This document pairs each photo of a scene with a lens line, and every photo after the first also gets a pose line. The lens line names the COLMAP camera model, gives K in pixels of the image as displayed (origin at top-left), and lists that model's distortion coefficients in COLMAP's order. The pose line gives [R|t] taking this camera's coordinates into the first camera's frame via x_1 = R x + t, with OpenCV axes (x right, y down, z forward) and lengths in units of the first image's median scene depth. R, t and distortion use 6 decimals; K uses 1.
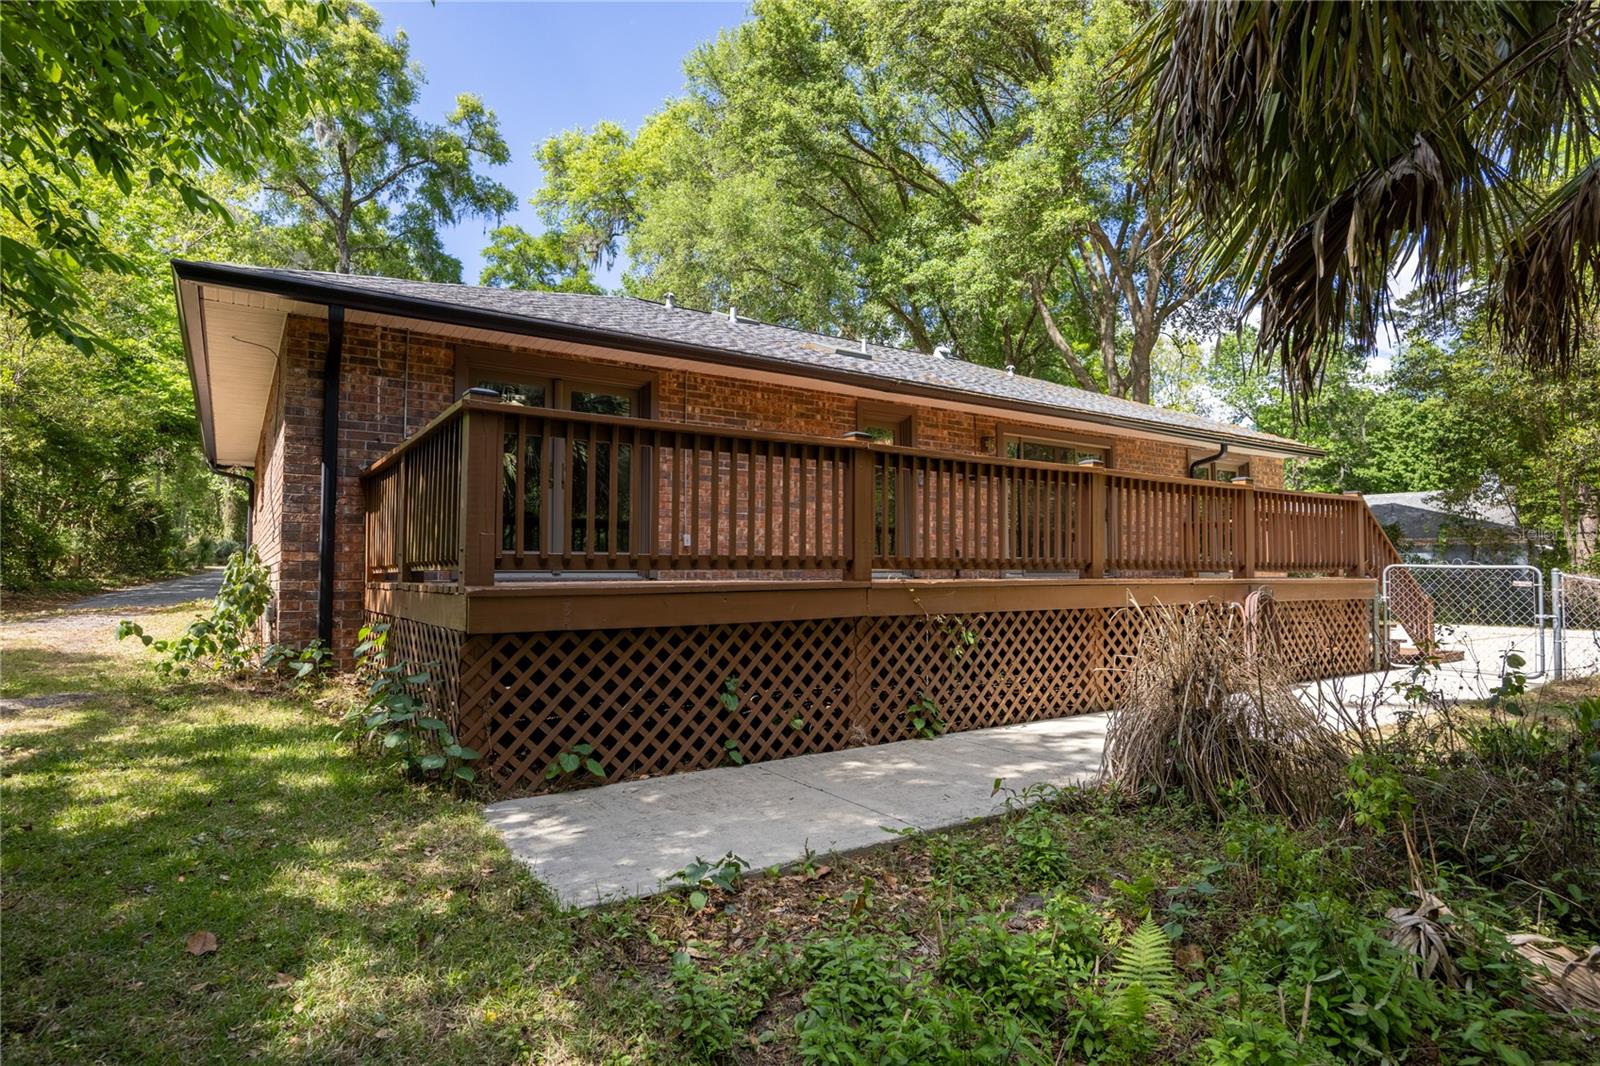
lens RADIAL K [[832.2, 0, 792.3], [0, 832.2, 536.6], [0, 0, 1]] dist [0.003652, 0.000923]
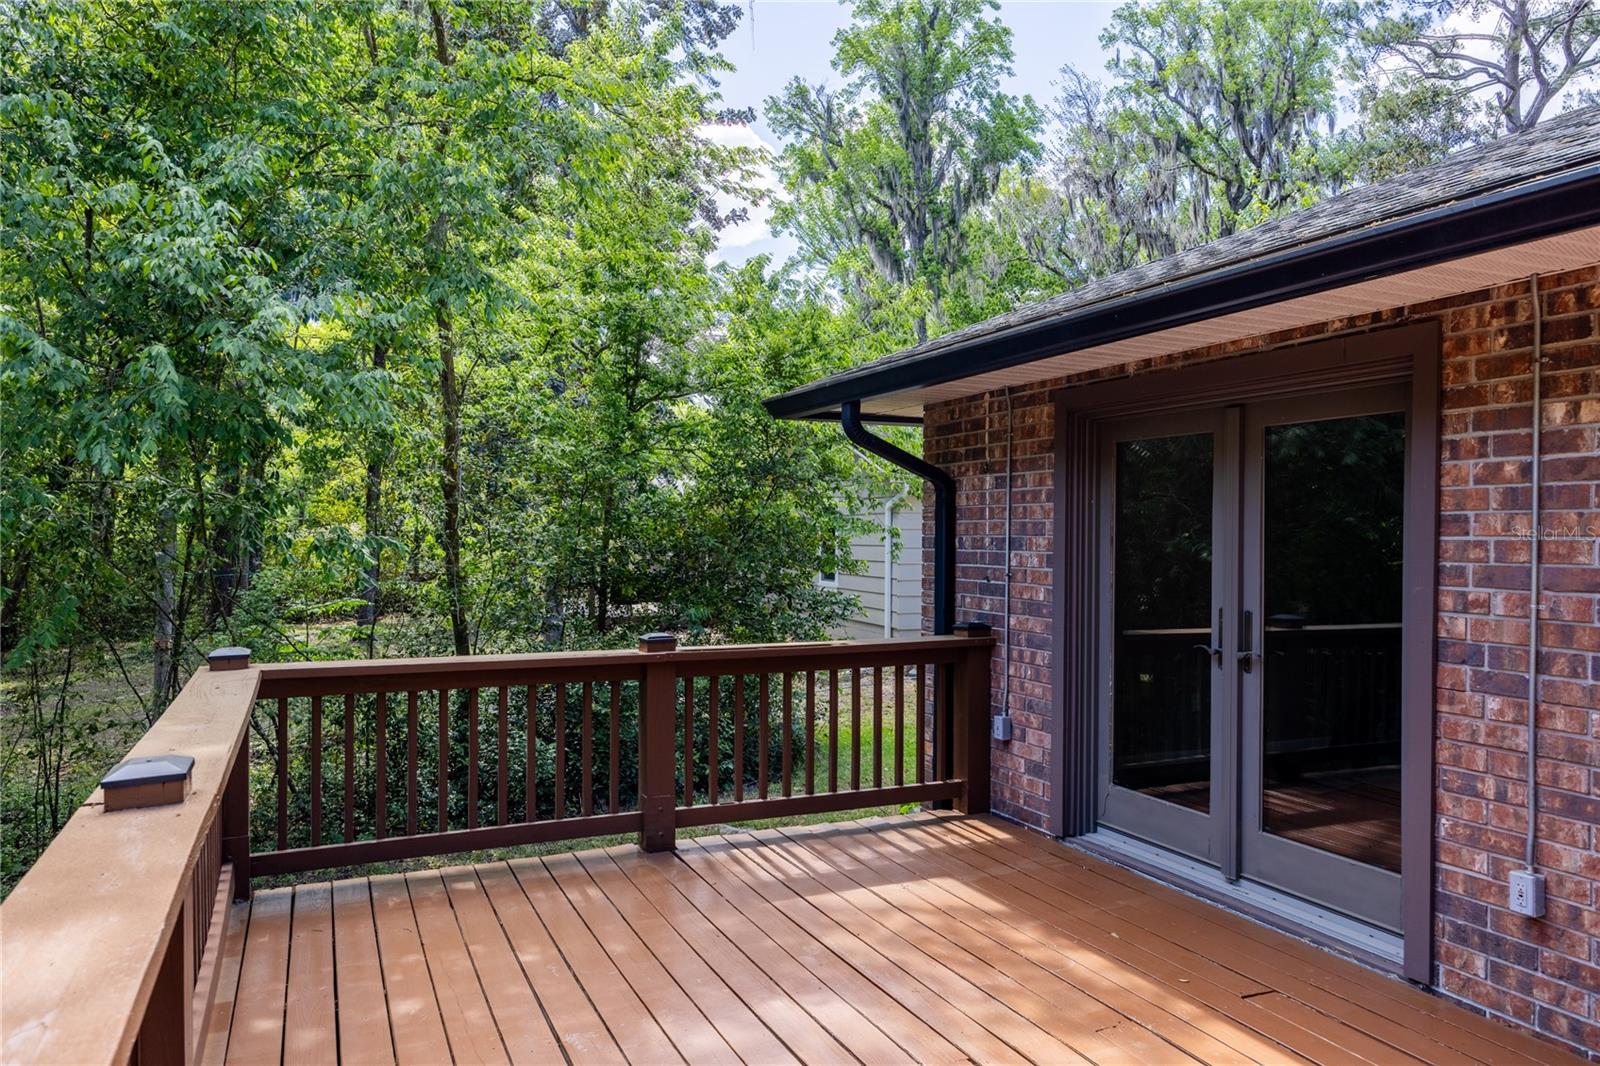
lens RADIAL K [[1102.5, 0, 800.0], [0, 1102.5, 533.0], [0, 0, 1]] dist [0.035349, -0.063575]
pose [[-0.184357, 0.000782, -0.982859, 0.097926], [0.036529, 0.999314, -0.006057, -0.042481], [0.982180, -0.037020, -0.184260, 0.289027]]
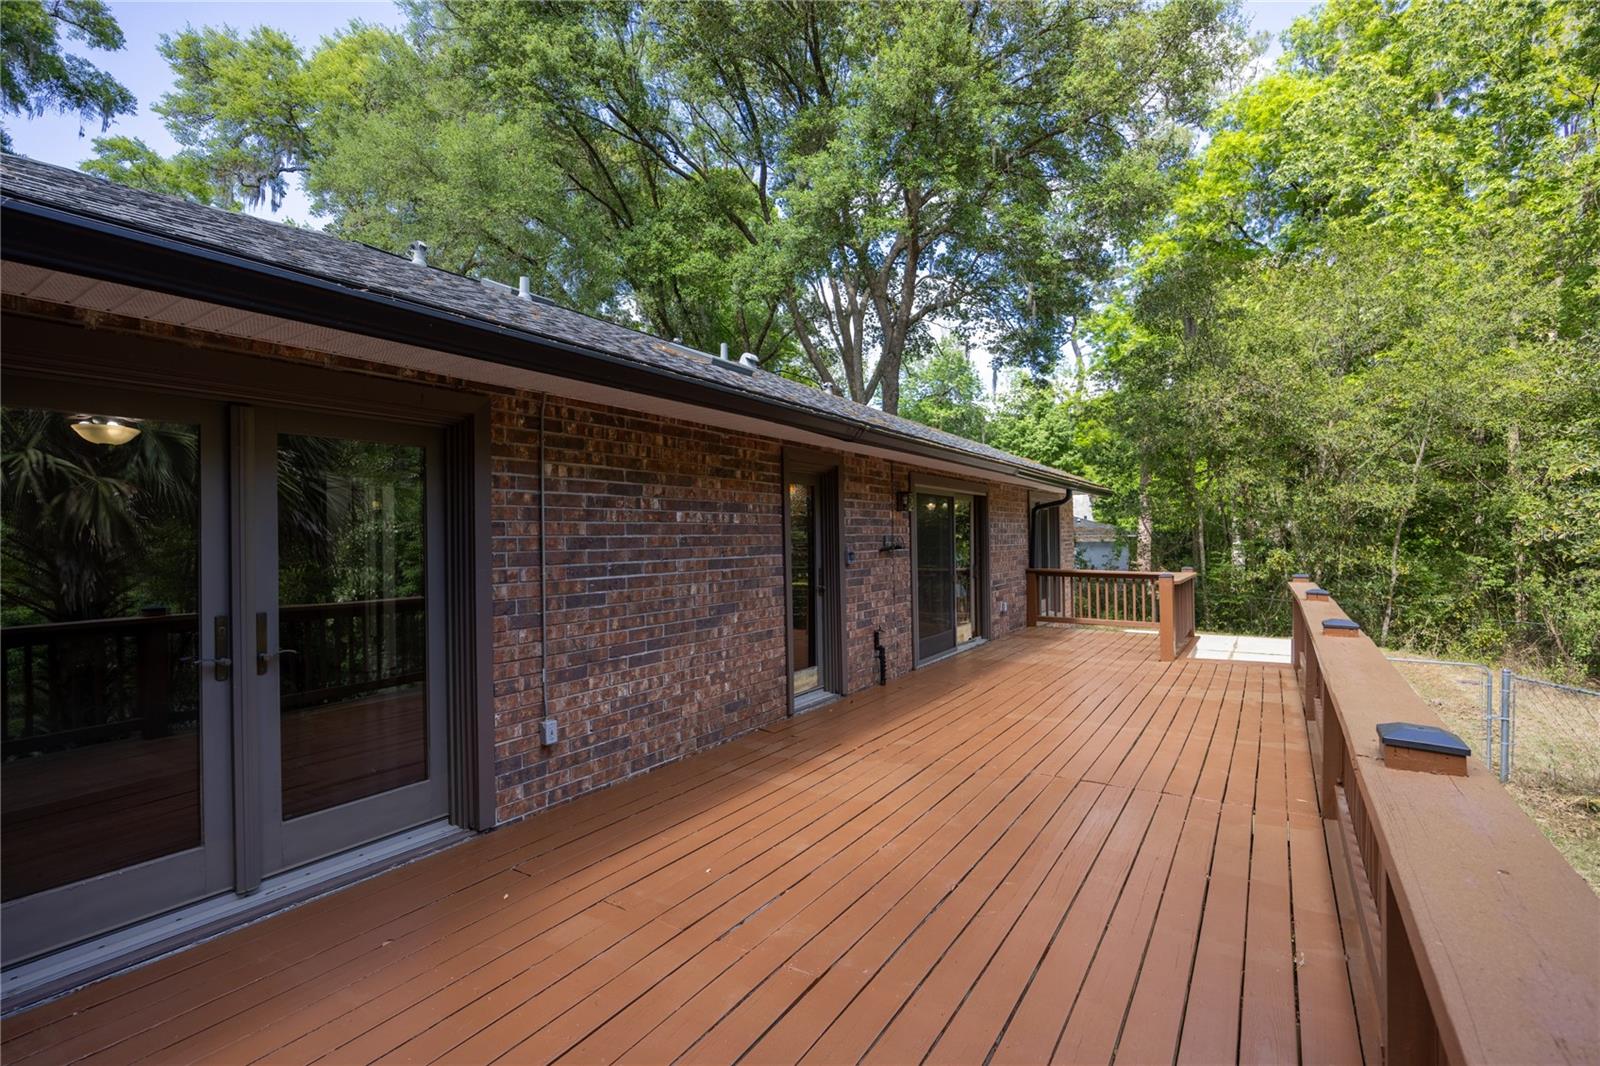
lens RADIAL K [[745.1, 0, 800.0], [0, 745.1, 533.0], [0, 0, 1]] dist [-0.011245, -0.000542]
pose [[0.917932, -0.004177, 0.396715, -0.057113], [-0.008478, 0.999510, 0.030142, -0.045499], [-0.396647, -0.031031, 0.917447, 0.183401]]
